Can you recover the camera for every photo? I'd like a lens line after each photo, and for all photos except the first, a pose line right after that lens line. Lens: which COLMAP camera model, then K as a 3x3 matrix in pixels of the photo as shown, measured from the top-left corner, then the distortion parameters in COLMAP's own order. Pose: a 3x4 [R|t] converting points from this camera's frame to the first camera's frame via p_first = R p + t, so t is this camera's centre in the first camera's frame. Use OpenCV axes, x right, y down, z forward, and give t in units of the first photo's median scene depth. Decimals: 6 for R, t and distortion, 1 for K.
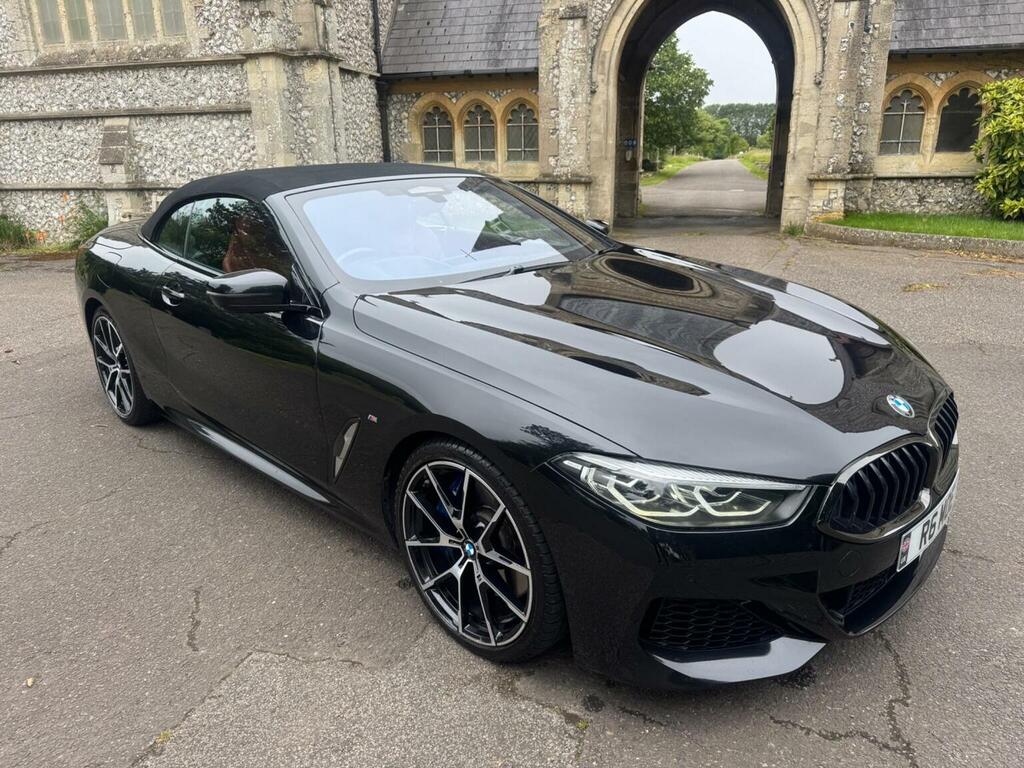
lens RADIAL K [[730.5, 0, 520.3], [0, 730.5, 389.4], [0, 0, 1]] dist [0.006149, -0.012288]
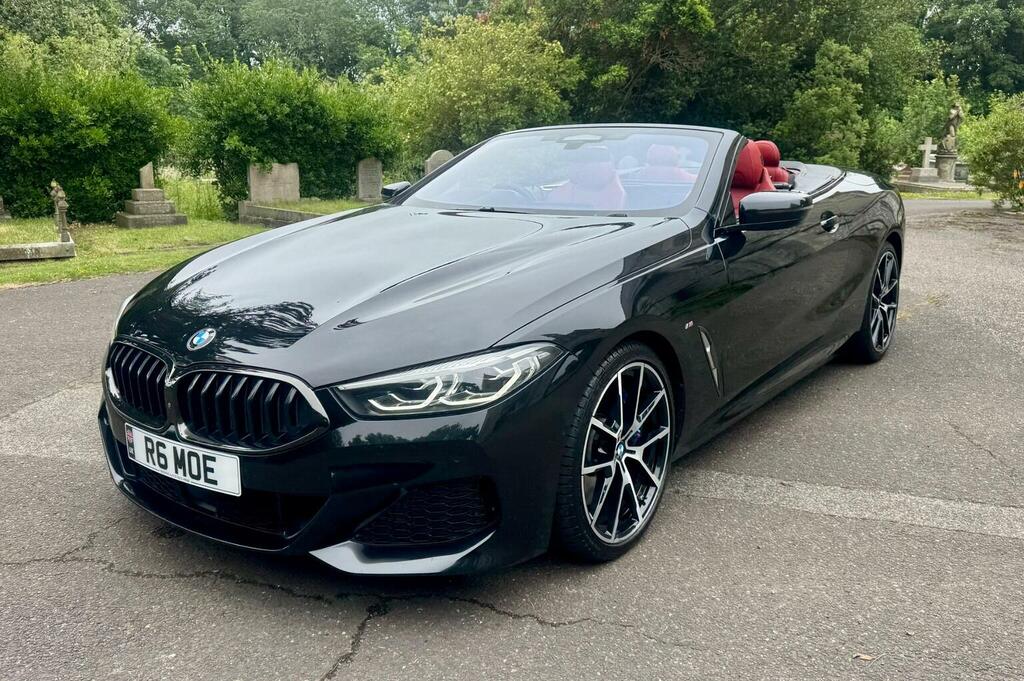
lens RADIAL K [[887.0, 0, 512.0], [0, 887.0, 340.5], [0, 0, 1]] dist [0.249557, -0.610626]
pose [[0.126125, 0.252803, -0.959262, 0.323283], [-0.314728, 0.927225, 0.202979, -0.066737], [0.940765, 0.276306, 0.196510, 0.210538]]
